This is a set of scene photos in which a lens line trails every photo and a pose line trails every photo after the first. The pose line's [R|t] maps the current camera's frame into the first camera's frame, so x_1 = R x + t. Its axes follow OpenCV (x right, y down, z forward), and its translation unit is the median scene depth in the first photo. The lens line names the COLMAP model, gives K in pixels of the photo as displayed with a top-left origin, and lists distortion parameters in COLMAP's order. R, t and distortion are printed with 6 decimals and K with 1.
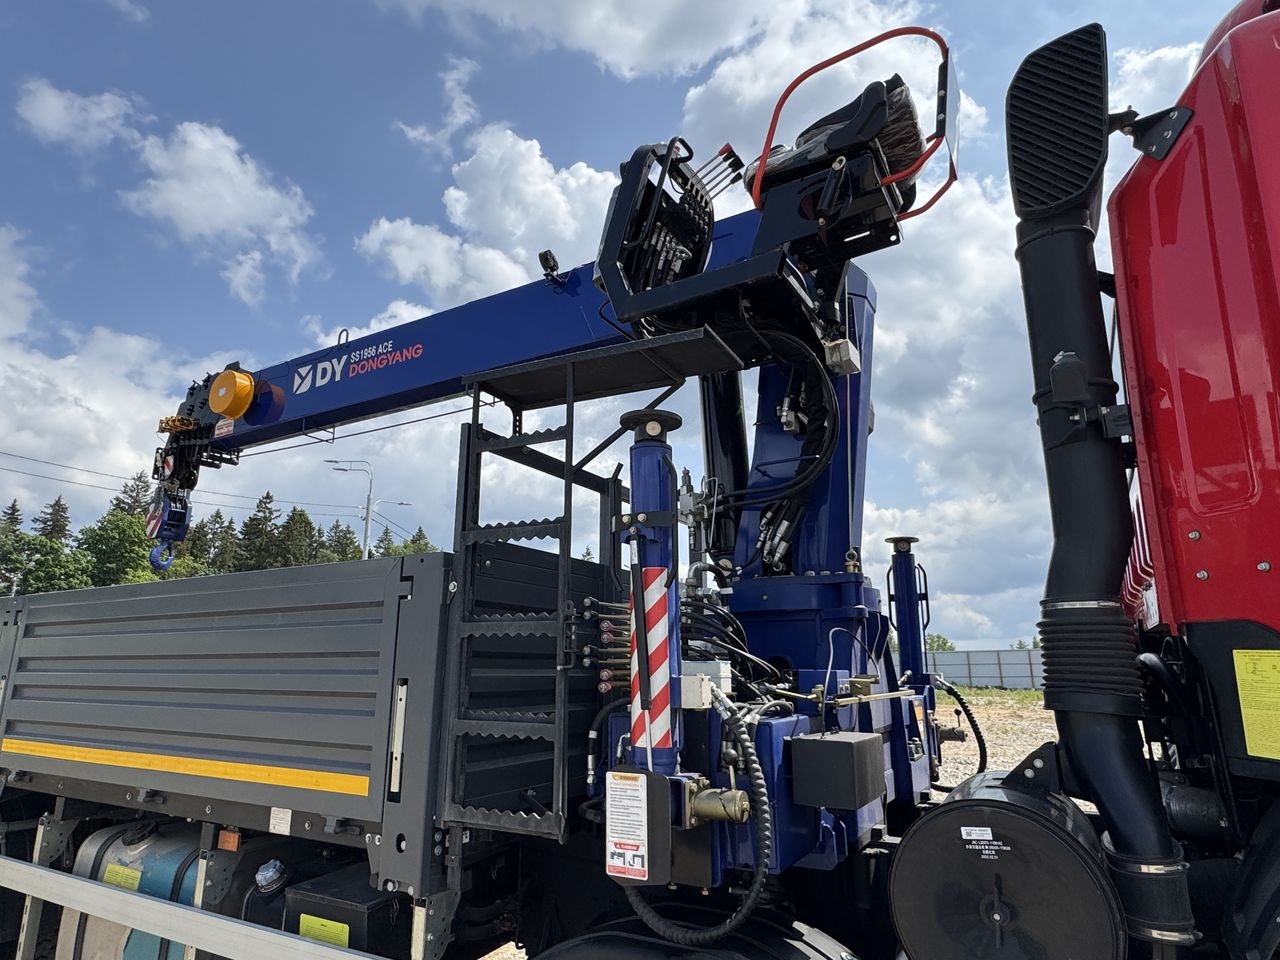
lens RADIAL K [[795.6, 0, 619.5], [0, 795.6, 477.3], [0, 0, 1]] dist [-0.022573, -0.000048]
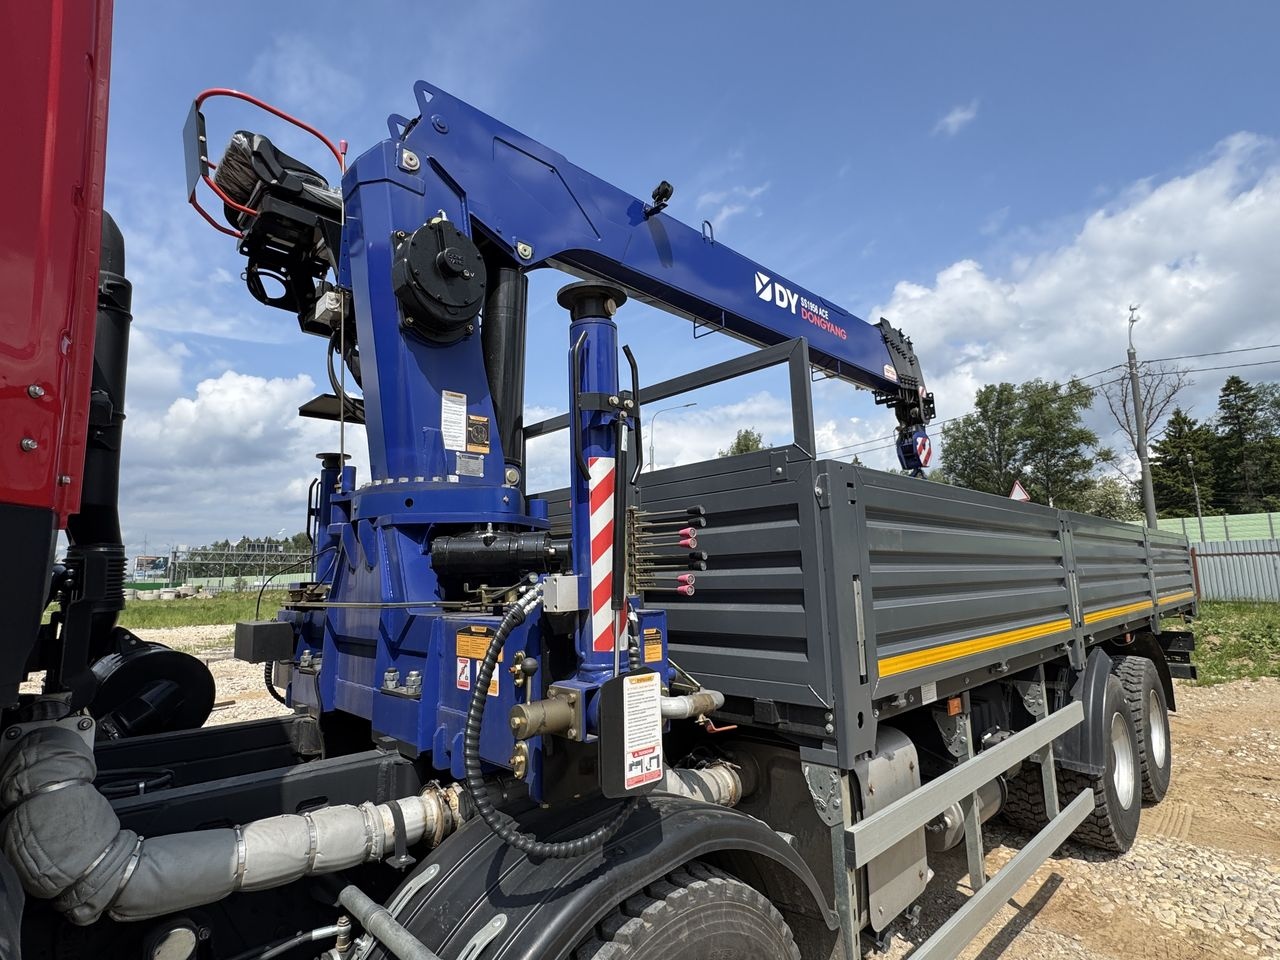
lens RADIAL K [[640.3, 0, 633.2], [0, 640.3, 479.8], [0, 0, 1]] dist [-0.016534, -0.000162]
pose [[0.234264, 0.144940, 0.961308, -1.746226], [-0.224994, 0.970061, -0.091430, 0.335343], [-0.945779, -0.194870, 0.259861, 1.319510]]
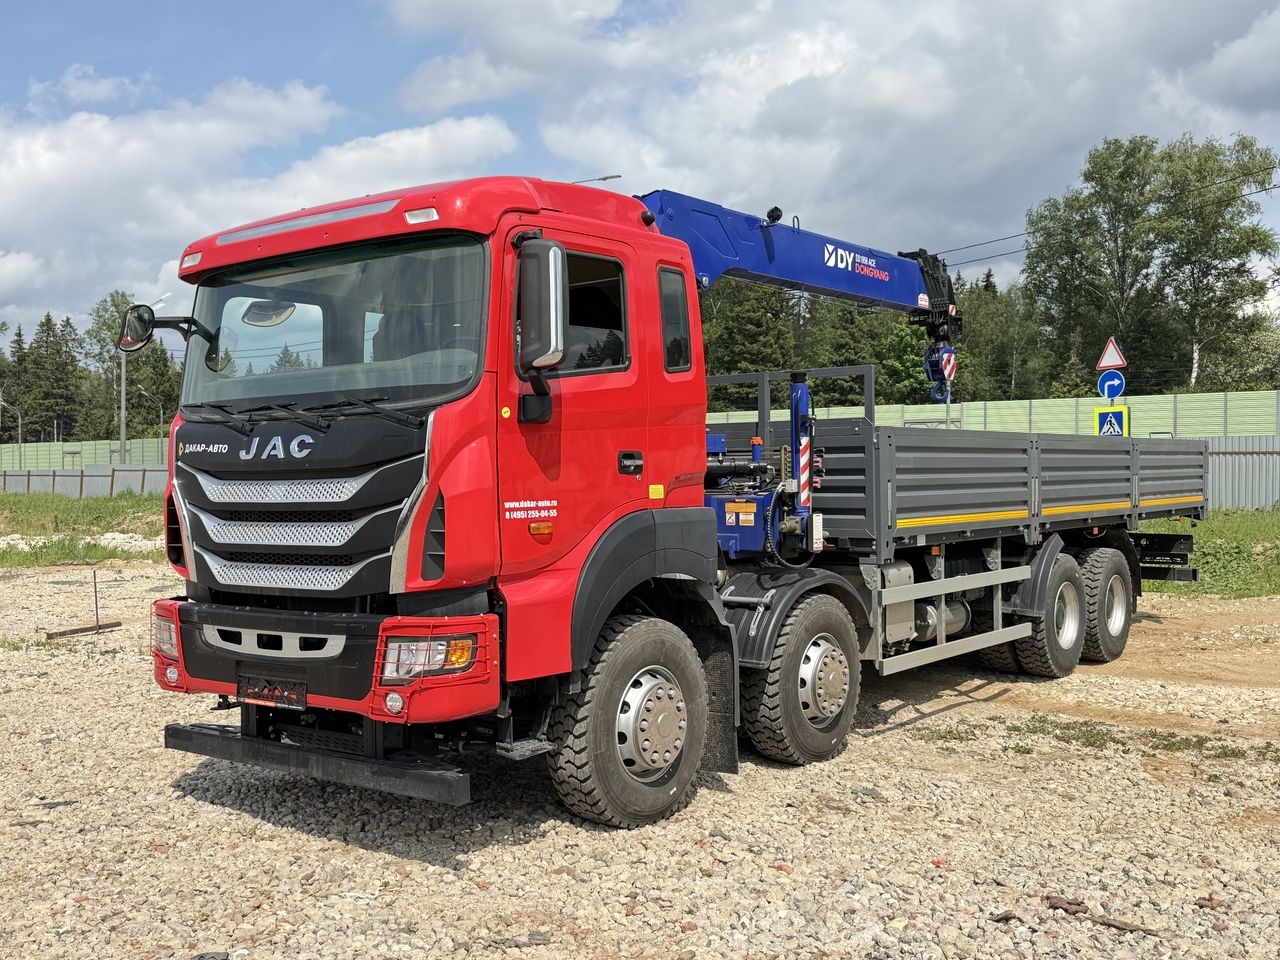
lens RADIAL K [[1257.5, 0, 619.4], [0, 1257.5, 478.4], [0, 0, 1]] dist [0.134253, -0.461427]
pose [[0.093934, -0.007323, 0.995552, -3.685533], [-0.242600, 0.969662, 0.030023, 0.372763], [-0.965568, -0.244341, 0.089307, 1.557336]]
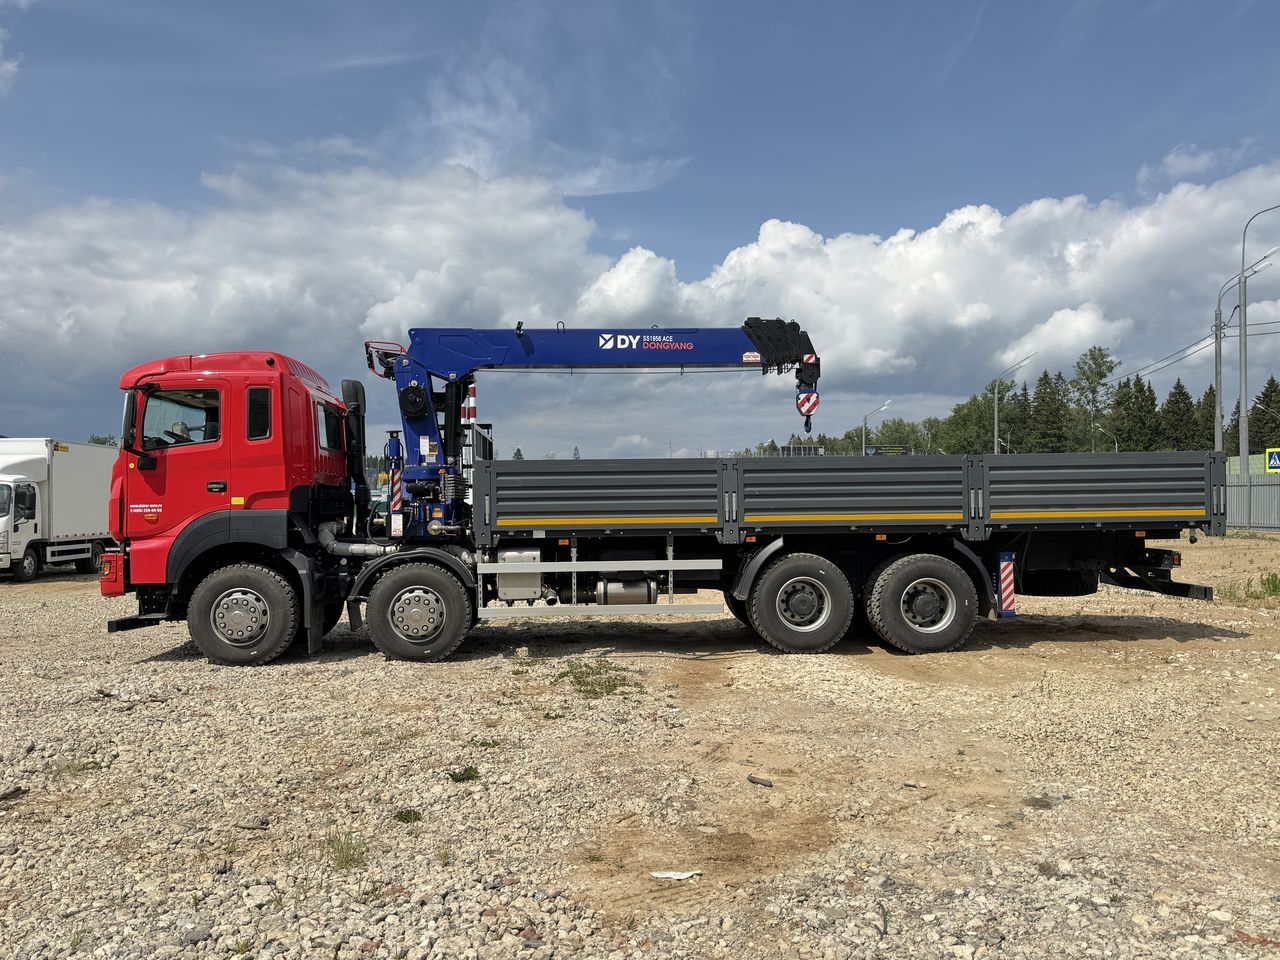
lens RADIAL K [[1032.2, 0, 640.0], [0, 1032.2, 480.0], [0, 0, 1]] dist [0.060884, 0.003538]
pose [[0.800641, 0.003442, 0.599135, -2.677948], [-0.137446, 0.974371, 0.178075, -0.371758], [-0.583166, -0.224923, 0.780594, -1.561394]]
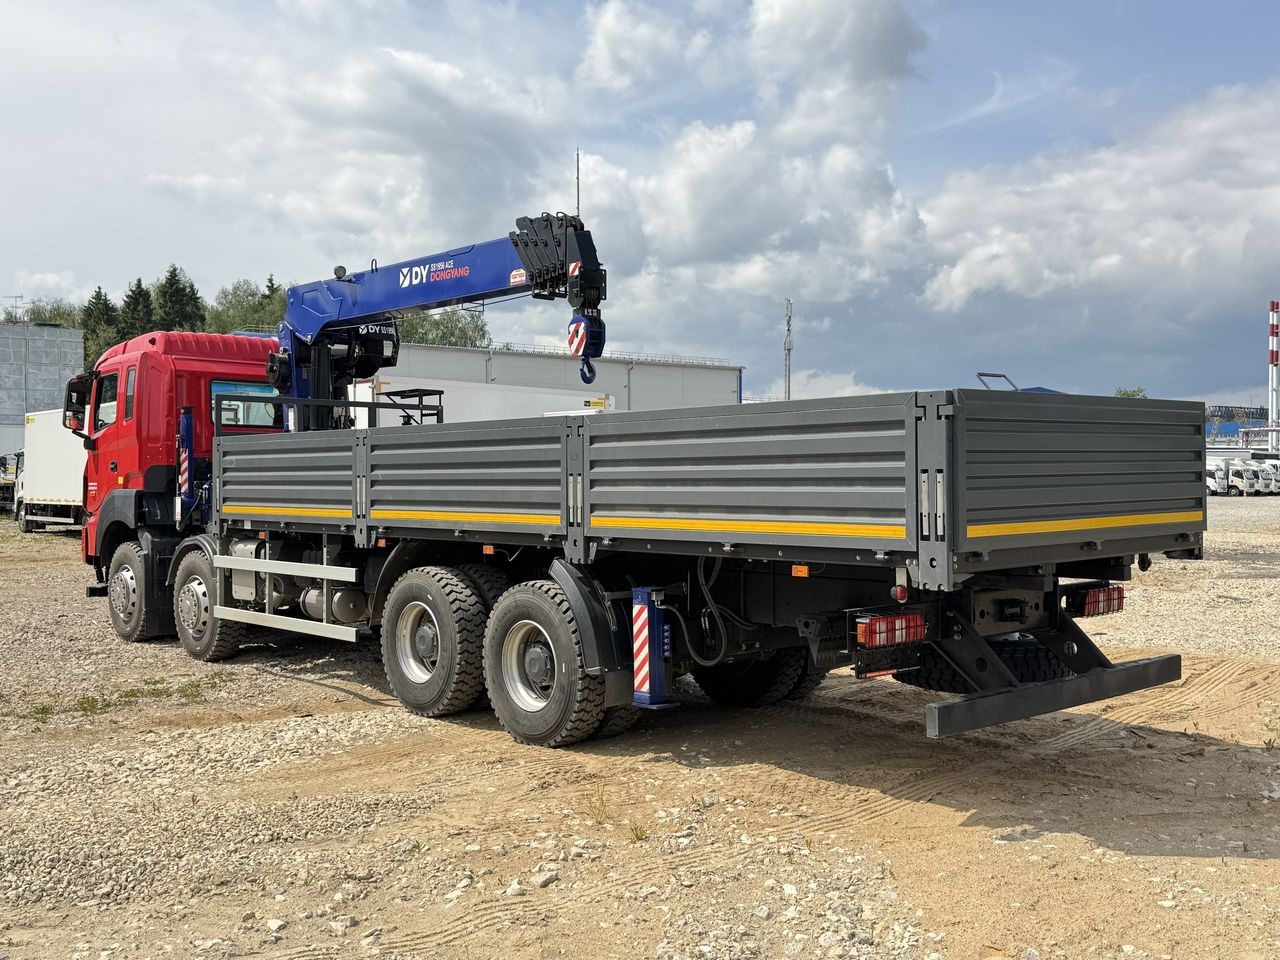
lens RADIAL K [[1370.2, 0, 586.6], [0, 1370.2, 477.7], [0, 0, 1]] dist [-0.006814, -0.005672]
pose [[0.956938, 0.000226, -0.290291, 0.962301], [0.070710, 0.969698, 0.233850, -0.488942], [0.281547, -0.244306, 0.927925, -1.962265]]
